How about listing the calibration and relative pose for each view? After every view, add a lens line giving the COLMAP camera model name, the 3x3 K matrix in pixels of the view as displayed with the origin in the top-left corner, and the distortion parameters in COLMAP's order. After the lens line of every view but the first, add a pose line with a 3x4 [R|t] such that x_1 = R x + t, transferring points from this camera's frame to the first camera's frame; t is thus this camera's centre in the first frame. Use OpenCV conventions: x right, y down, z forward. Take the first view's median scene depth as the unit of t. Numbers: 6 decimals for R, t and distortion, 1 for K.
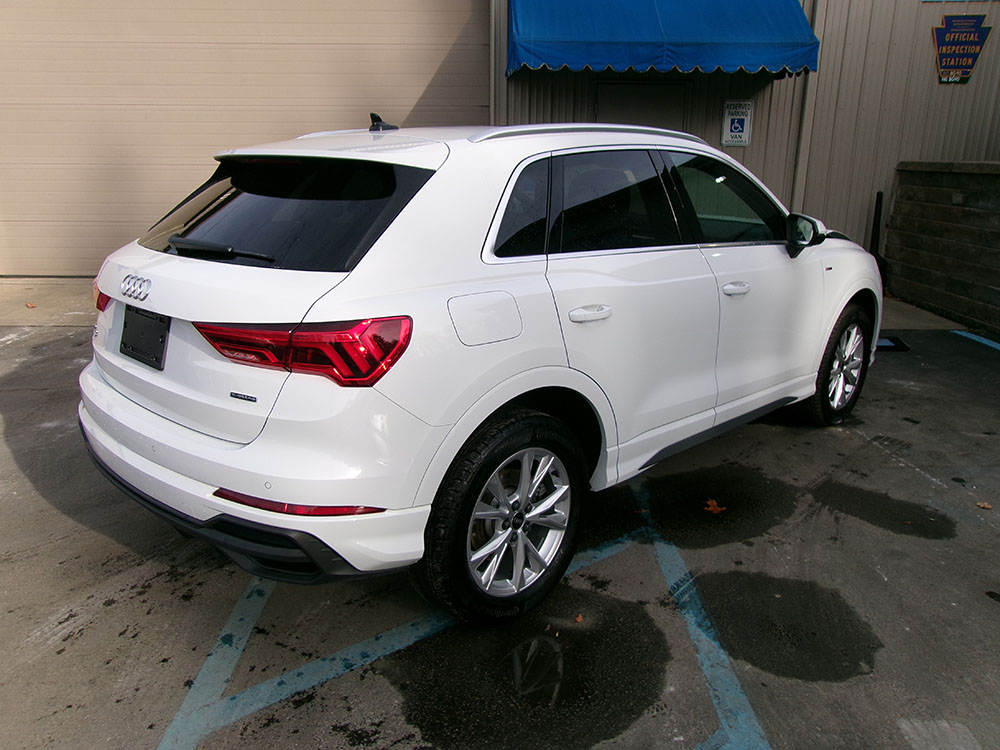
lens RADIAL K [[774.3, 0, 493.8], [0, 774.3, 372.2], [0, 0, 1]] dist [-0.011767, 0.034368]
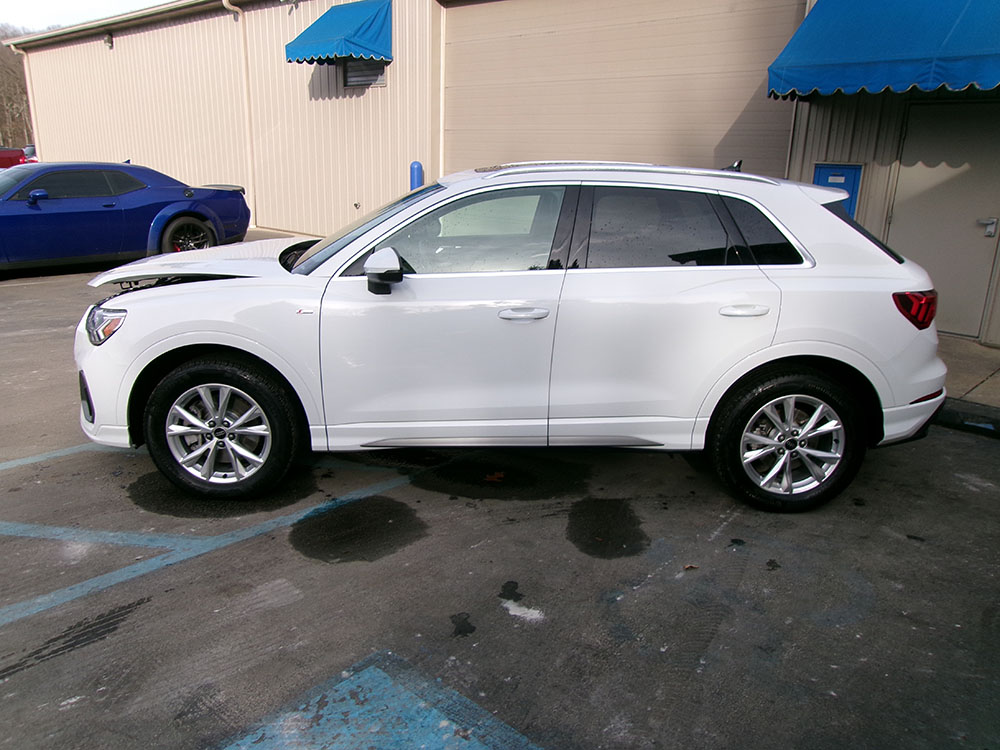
lens RADIAL K [[772.1, 0, 491.8], [0, 772.1, 373.3], [0, 0, 1]] dist [0.007590, 0.008963]
pose [[0.713003, 0.204517, -0.670671, 0.919352], [-0.215677, 0.974111, 0.067759, -0.053897], [0.667166, 0.096336, 0.738653, 0.092655]]
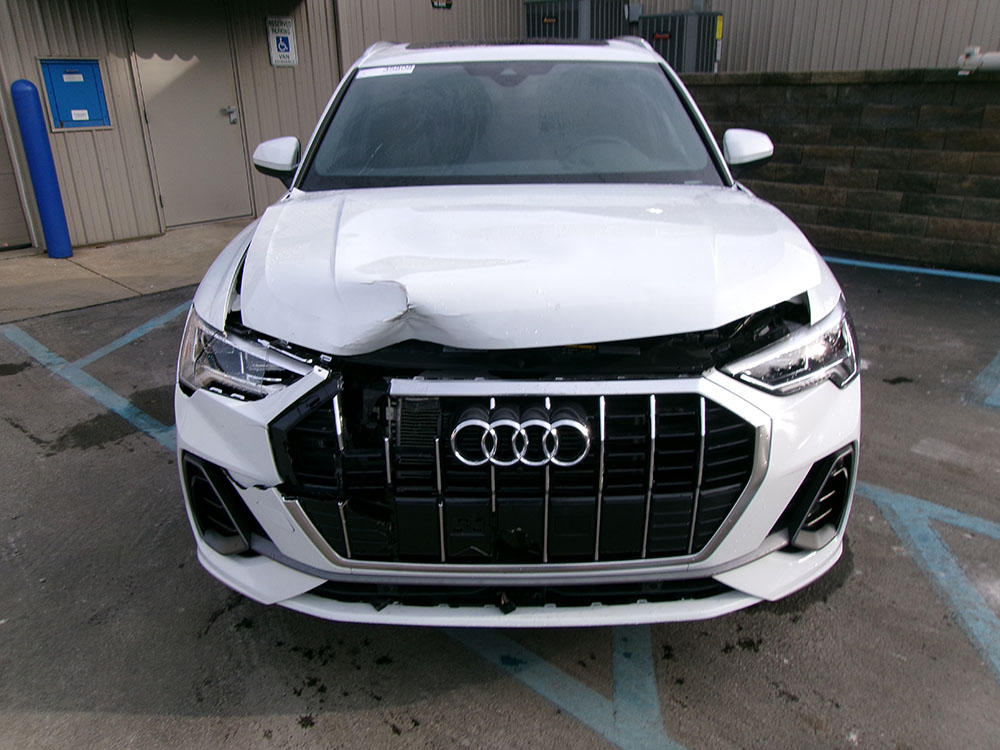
lens RADIAL K [[772.1, 0, 491.8], [0, 772.1, 373.3], [0, 0, 1]] dist [0.007590, 0.008963]
pose [[0.702727, -0.273816, 0.656658, -0.514685], [0.219377, 0.961394, 0.166118, -0.055562], [-0.676793, 0.027320, 0.735666, 0.253350]]
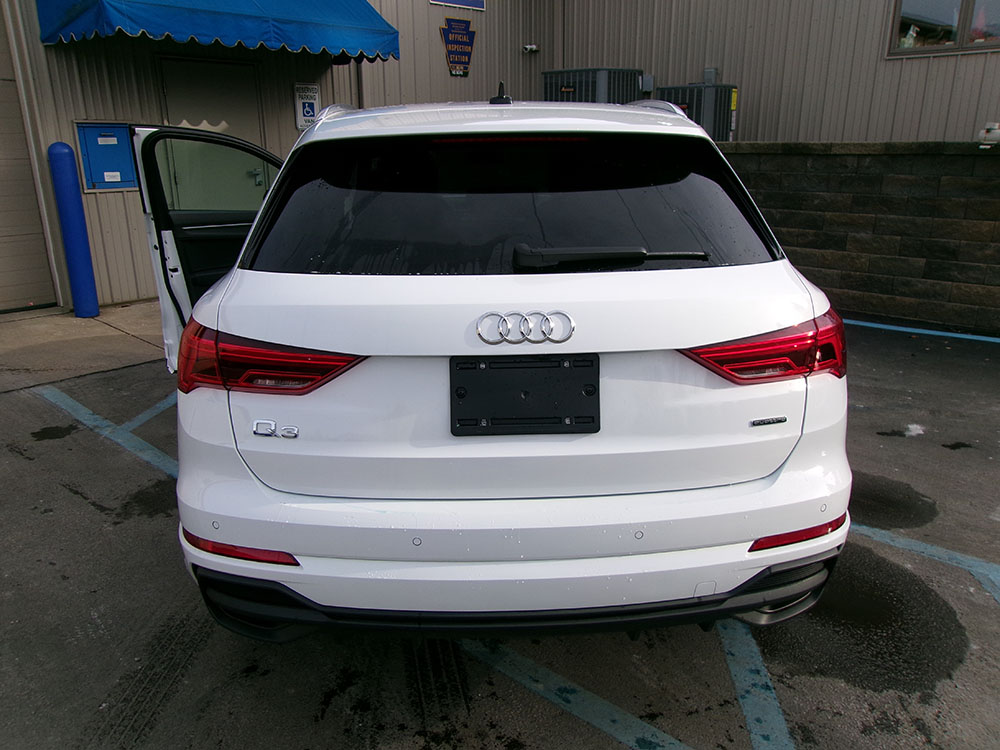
lens RADIAL K [[774.3, 0, 493.8], [0, 774.3, 372.2], [0, 0, 1]] dist [-0.011767, 0.034368]
pose [[0.685631, -0.223228, 0.692878, -0.581296], [0.213584, 0.971619, 0.101682, -0.089049], [-0.695911, 0.078271, 0.713850, 0.324182]]
